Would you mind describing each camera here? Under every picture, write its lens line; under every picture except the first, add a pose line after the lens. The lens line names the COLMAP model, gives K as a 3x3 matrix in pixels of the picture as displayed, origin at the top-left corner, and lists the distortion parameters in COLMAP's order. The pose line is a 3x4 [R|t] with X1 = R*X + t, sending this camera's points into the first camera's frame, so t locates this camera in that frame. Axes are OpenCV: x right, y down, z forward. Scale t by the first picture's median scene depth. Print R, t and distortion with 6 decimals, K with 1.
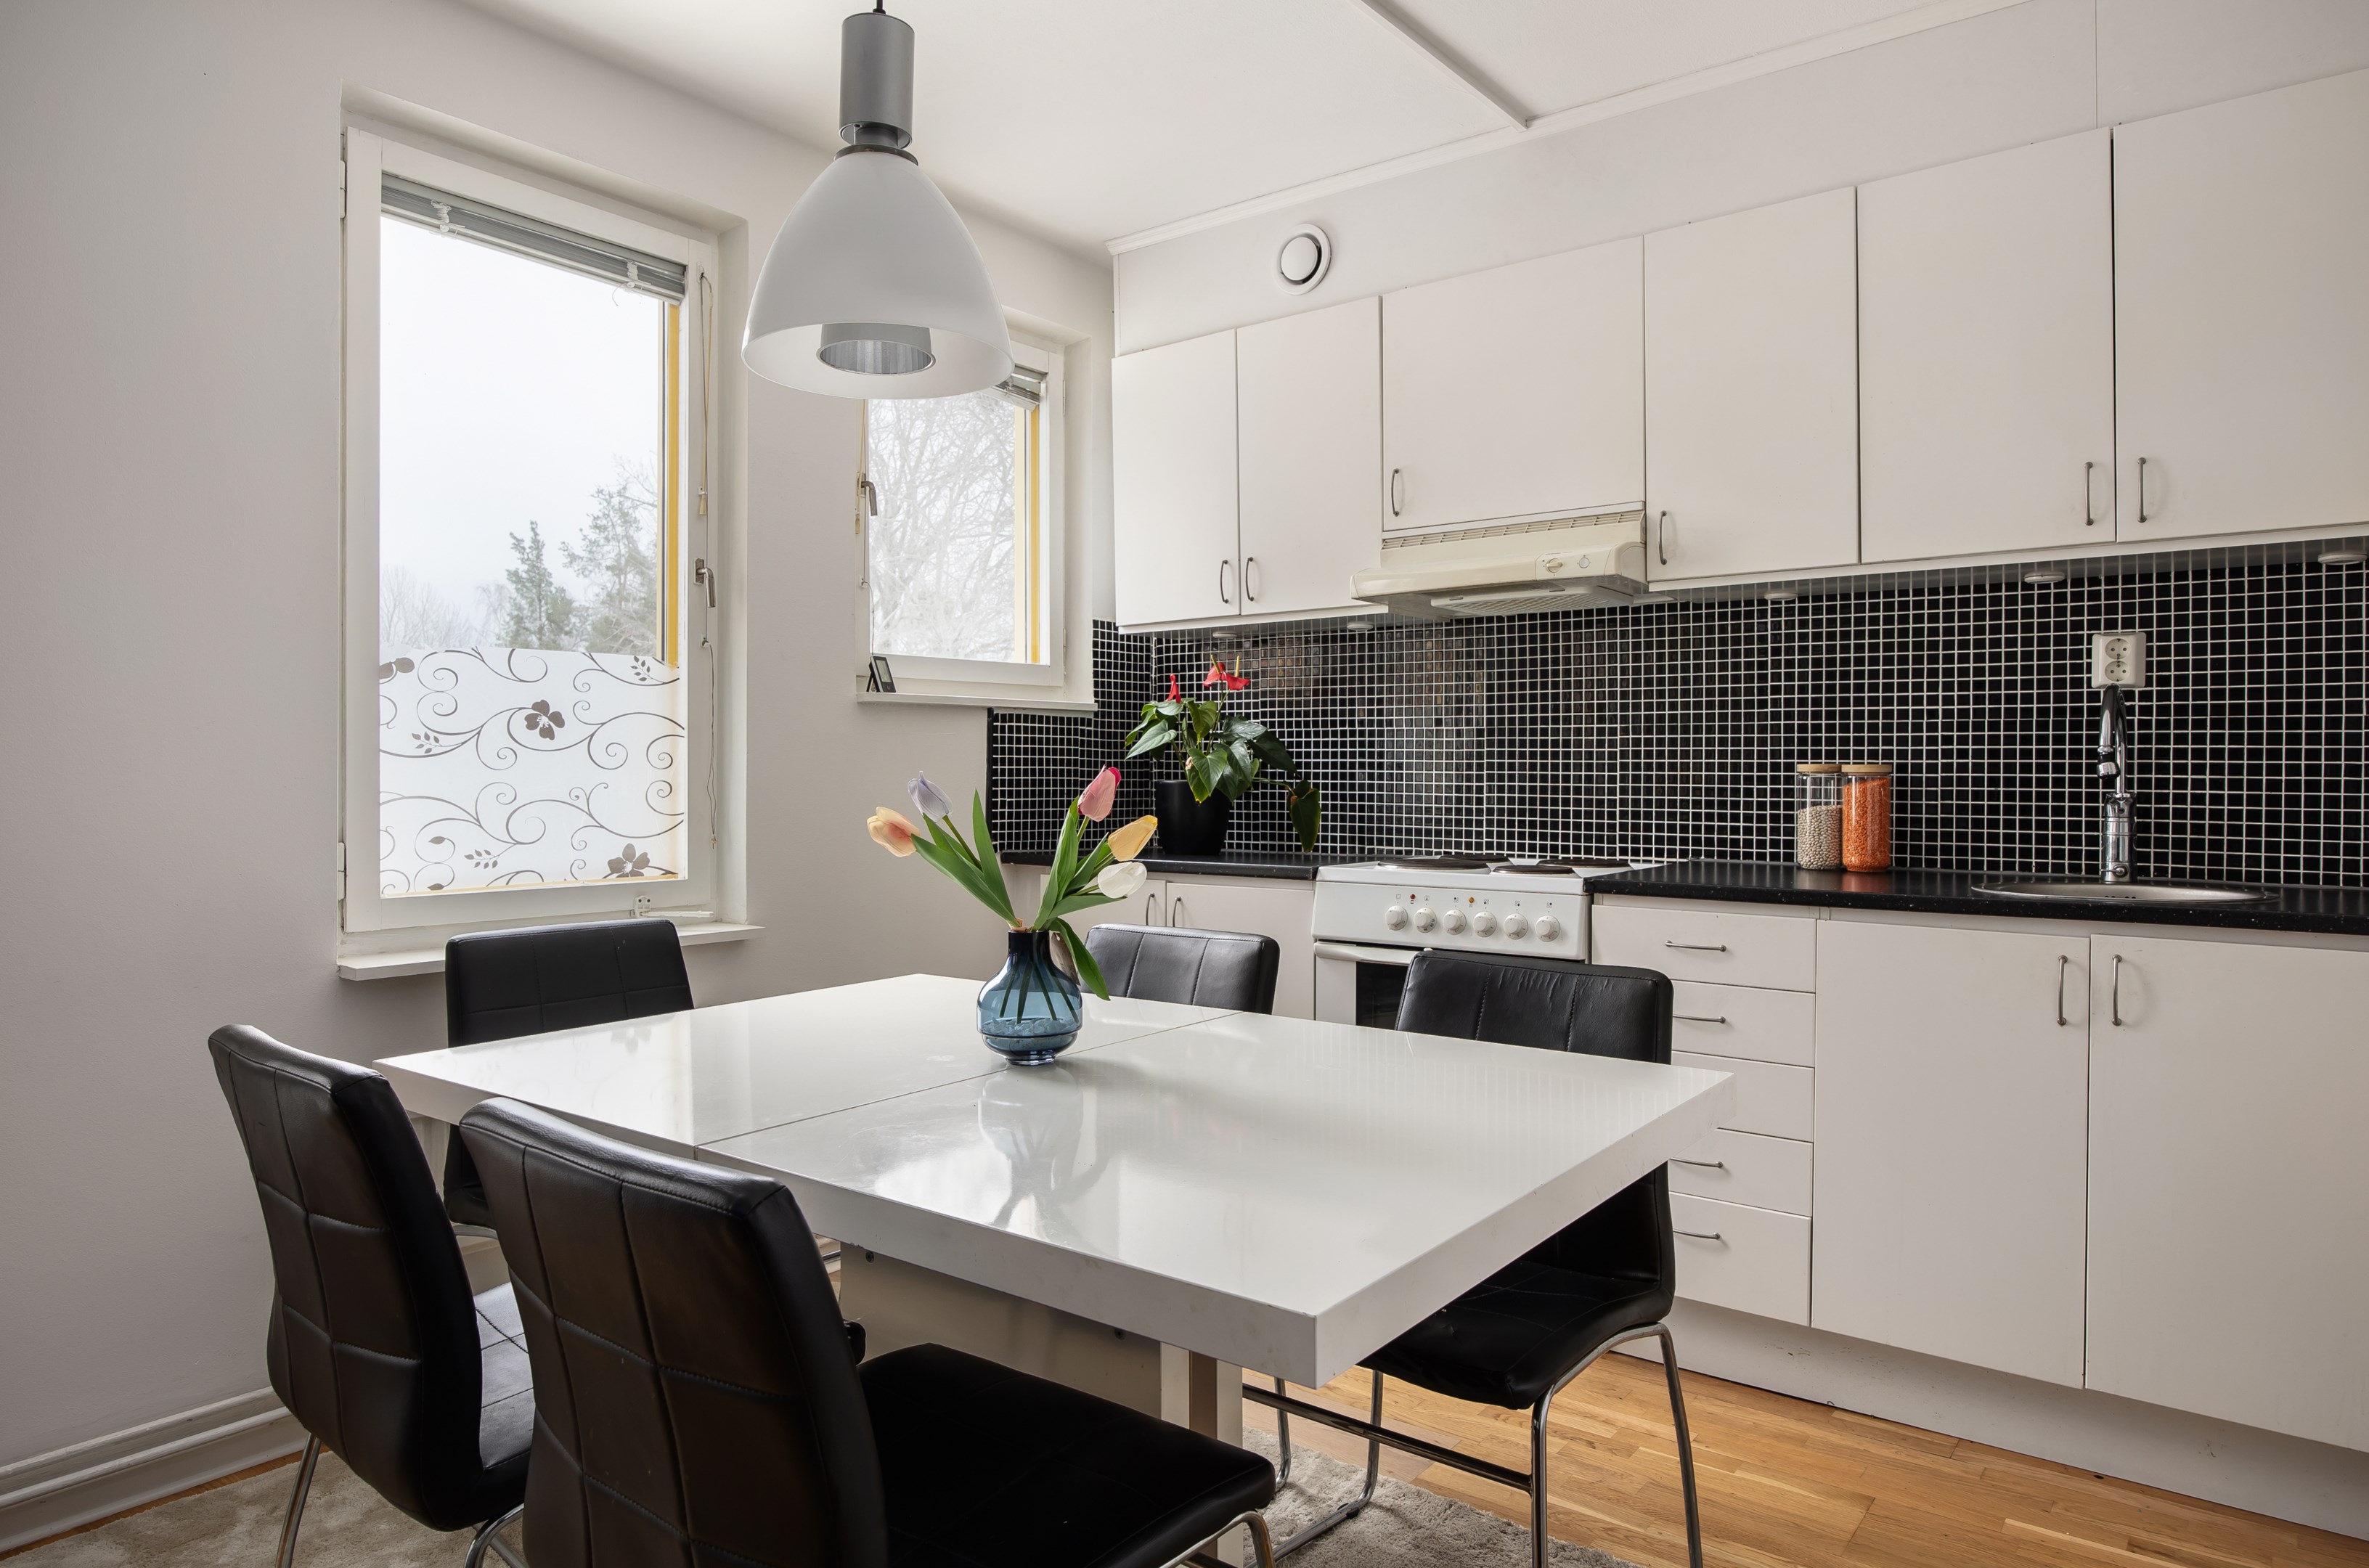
lens RADIAL K [[1445.4, 0, 1180.6], [0, 1445.4, 766.6], [0, 0, 1]] dist [-0.012216, 0.001020]
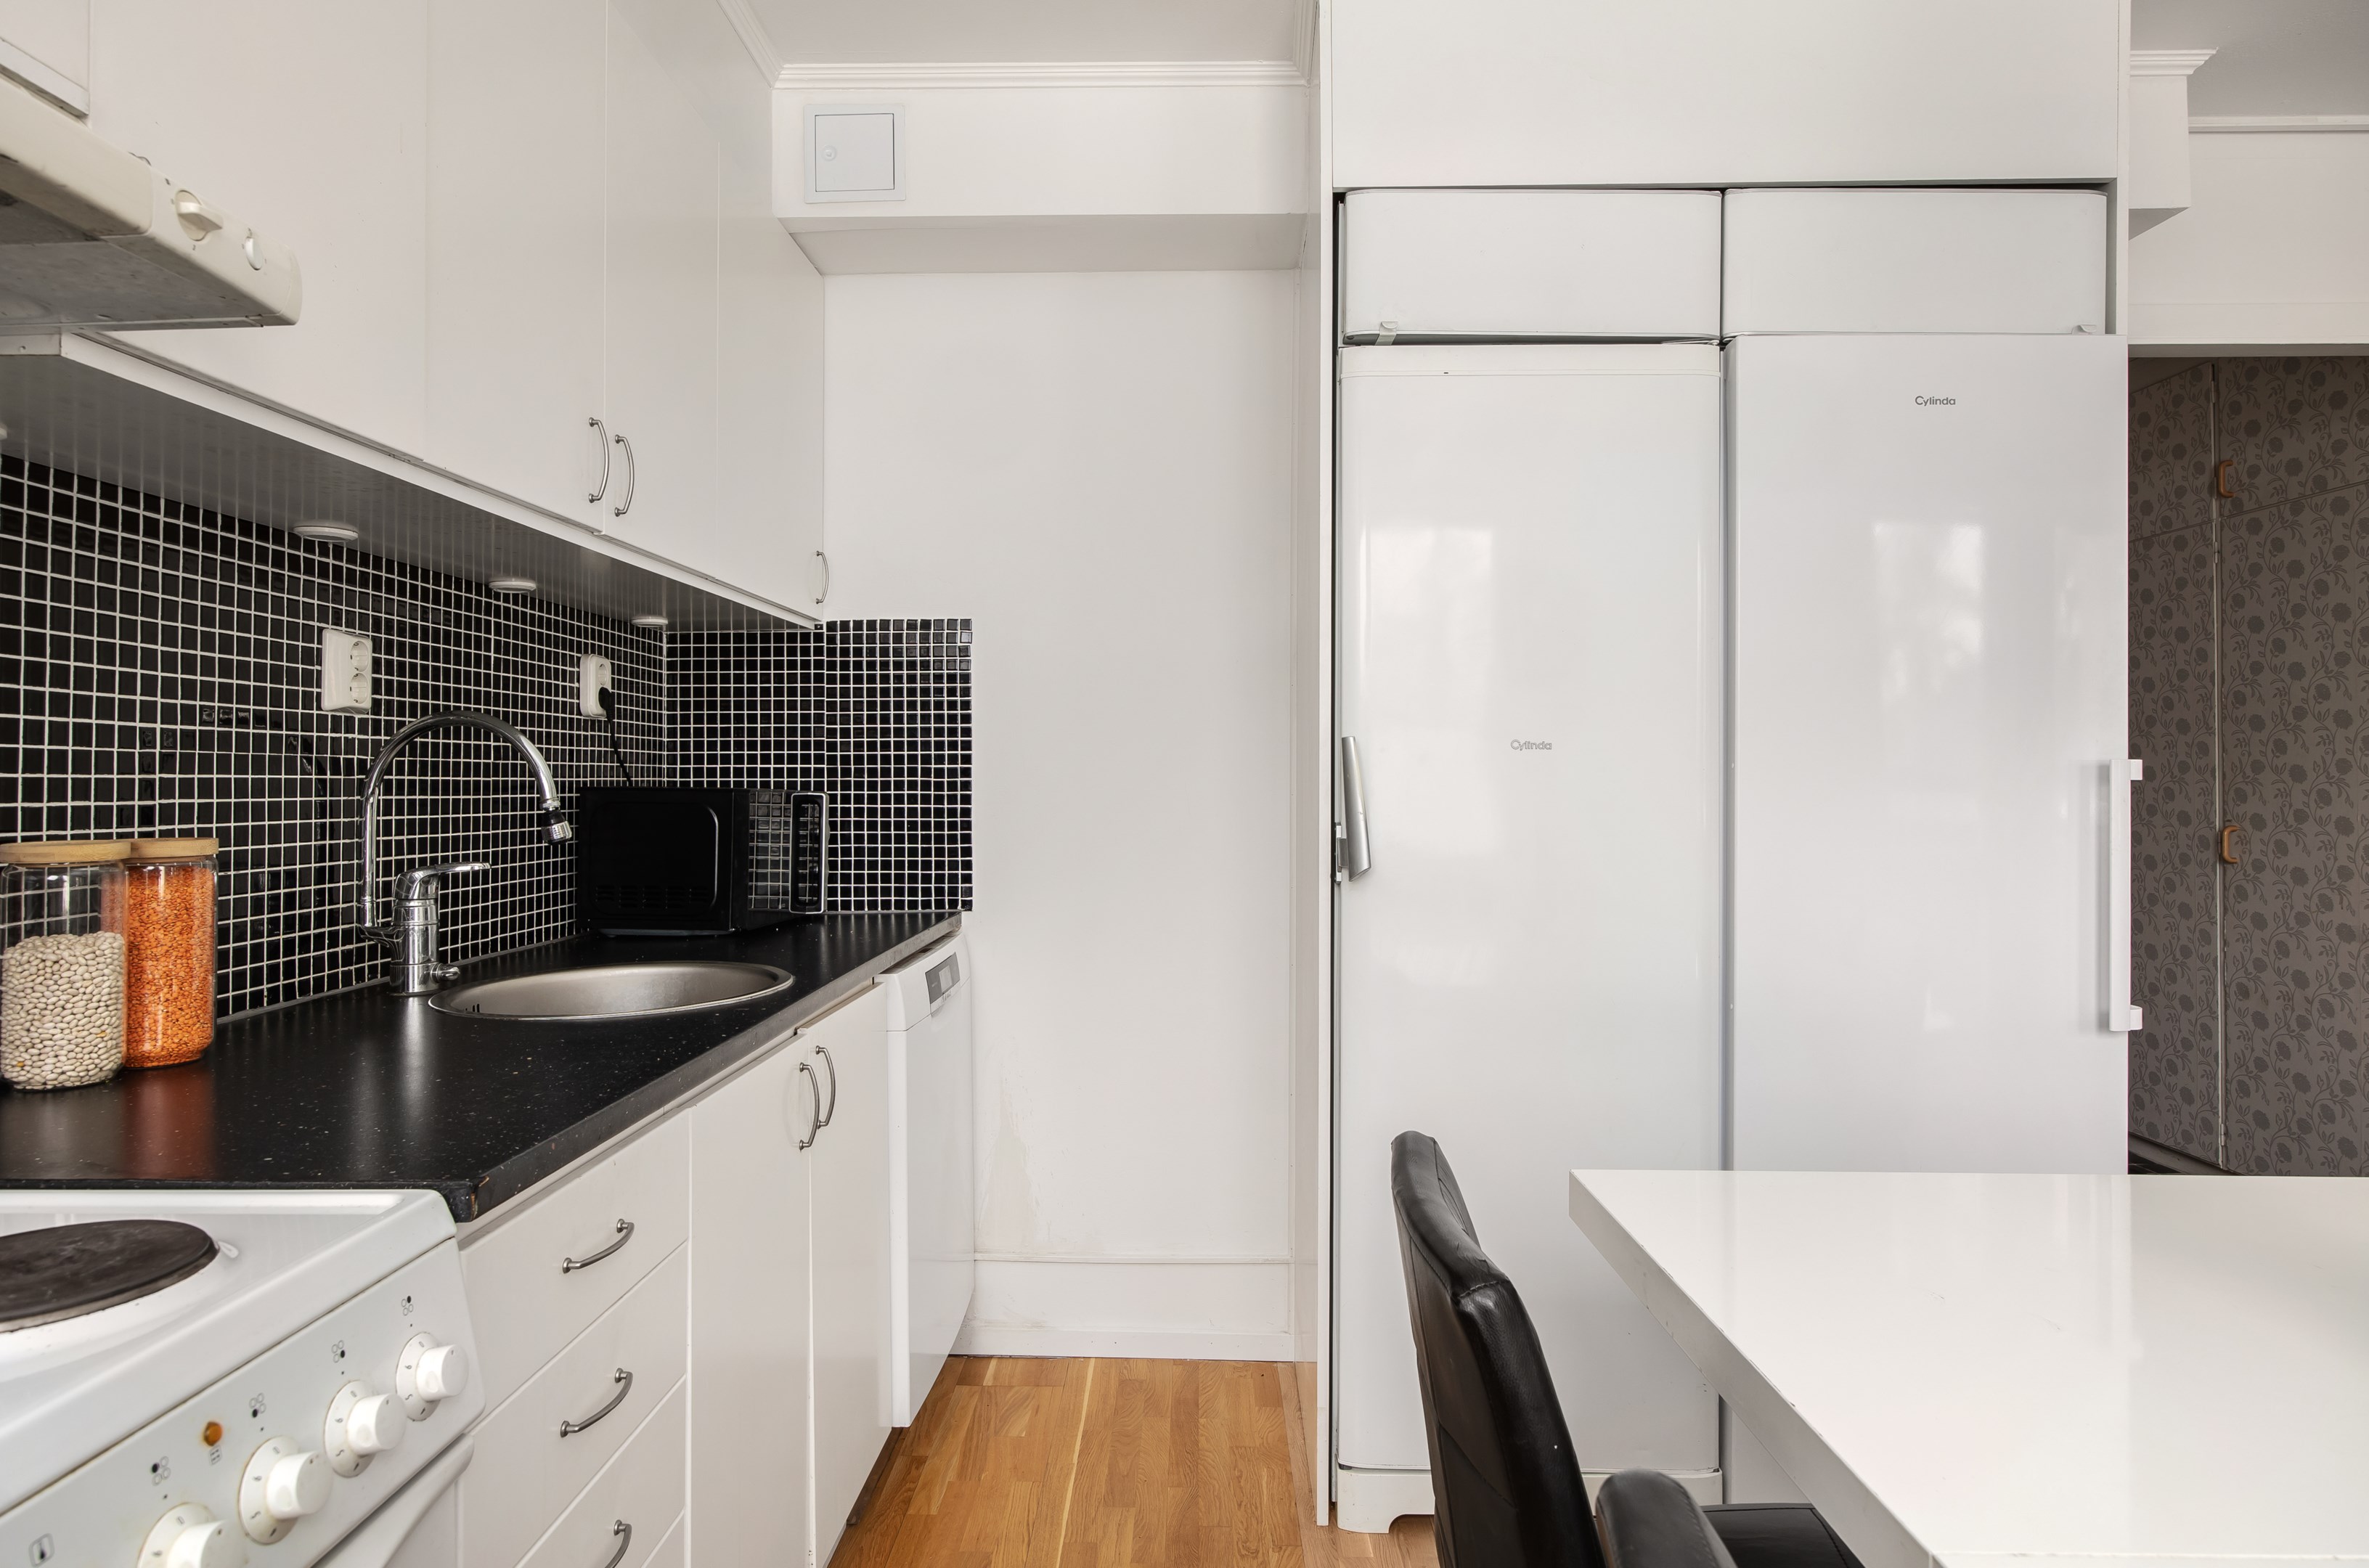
lens RADIAL K [[1329.8, 0, 1174.9], [0, 1329.8, 765.6], [0, 0, 1]] dist [-0.007460, 0.000133]
pose [[-0.593253, 0.007724, 0.804979, -0.076884], [0.001861, 0.999964, -0.008224, -0.020515], [-0.805014, -0.003381, -0.593247, 0.921171]]
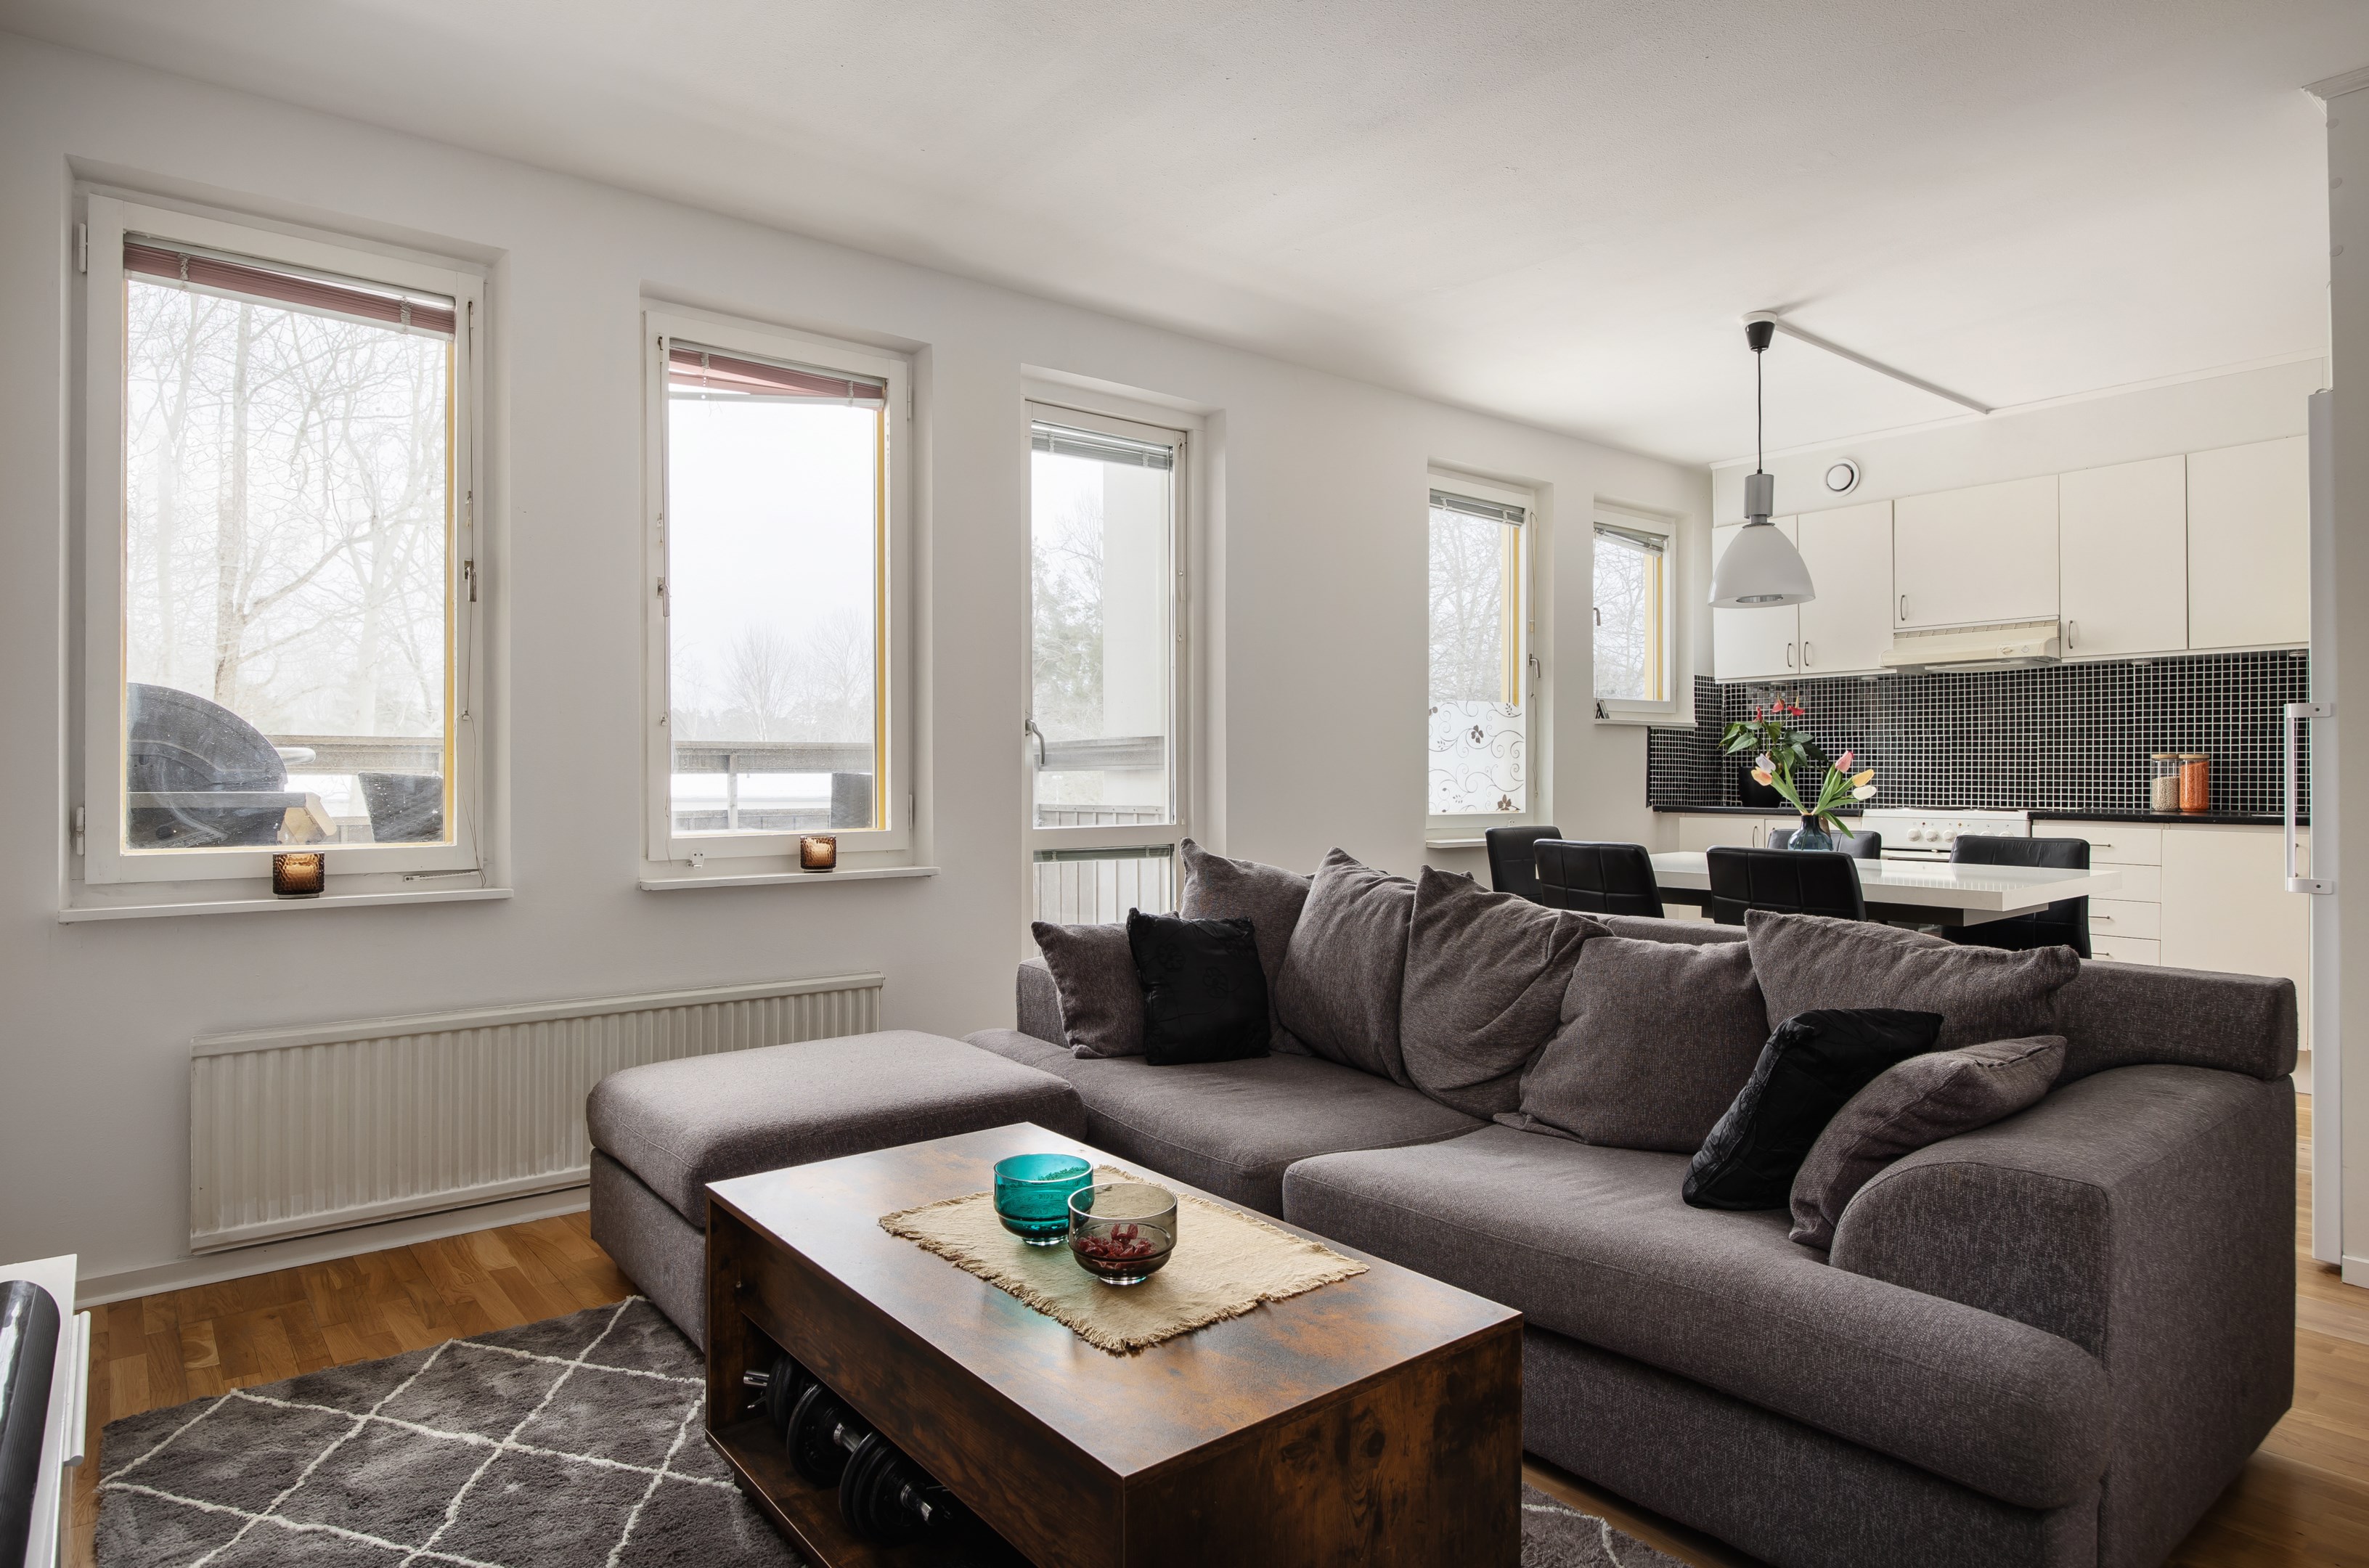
lens RADIAL K [[1329.8, 0, 1174.9], [0, 1329.8, 765.6], [0, 0, 1]] dist [-0.007460, 0.000133]
pose [[0.972419, -0.000295, -0.233241, -0.376059], [-0.000807, 0.999989, -0.004629, 0.020679], [0.233240, 0.004690, 0.972408, -0.899594]]
